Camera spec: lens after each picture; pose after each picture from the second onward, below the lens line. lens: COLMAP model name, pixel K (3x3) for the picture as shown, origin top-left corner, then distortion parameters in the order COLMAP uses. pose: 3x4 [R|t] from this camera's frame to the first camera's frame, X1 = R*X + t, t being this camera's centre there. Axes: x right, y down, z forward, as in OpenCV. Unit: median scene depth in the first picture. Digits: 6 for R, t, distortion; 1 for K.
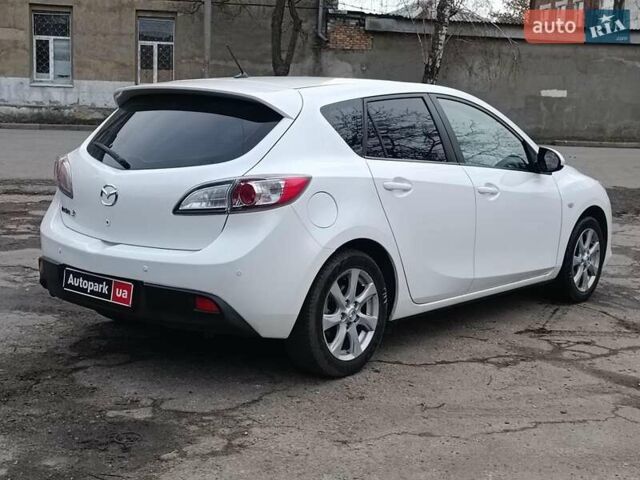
lens RADIAL K [[910.2, 0, 290.9], [0, 910.2, 239.5], [0, 0, 1]] dist [0.214414, -0.809787]
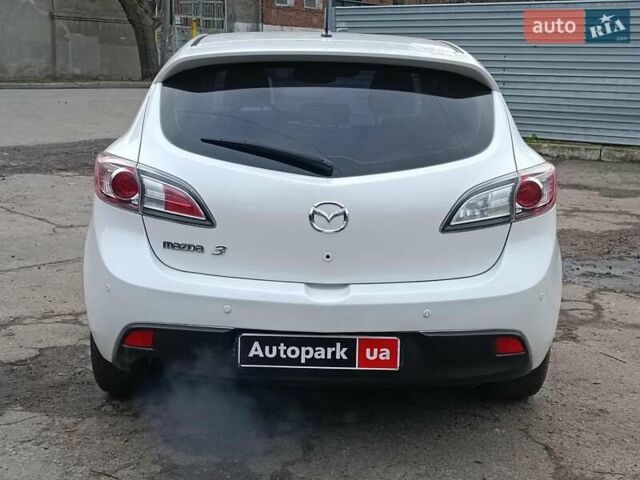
lens RADIAL K [[910.2, 0, 290.9], [0, 910.2, 239.5], [0, 0, 1]] dist [0.214414, -0.809787]
pose [[0.753668, -0.144977, 0.641067, -0.655326], [0.101117, 0.989333, 0.104859, -0.105464], [-0.649431, -0.014206, 0.760288, 0.503287]]
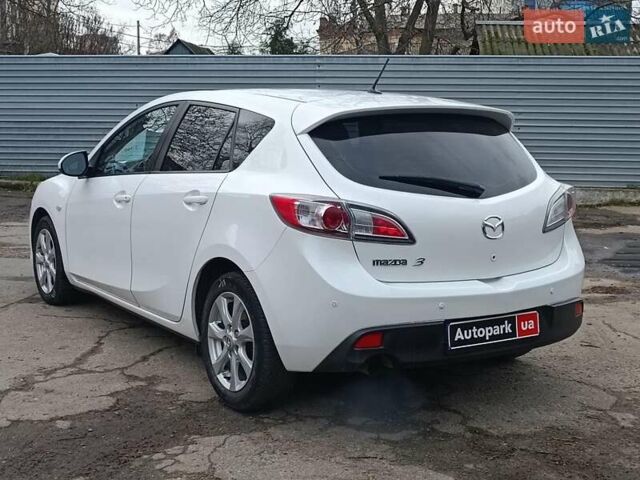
lens RADIAL K [[910.2, 0, 290.9], [0, 910.2, 239.5], [0, 0, 1]] dist [0.214414, -0.809787]
pose [[0.286247, -0.162854, 0.944214, -1.116527], [0.146052, 0.981350, 0.124982, -0.179250], [-0.946959, 0.102129, 0.304694, 0.913197]]
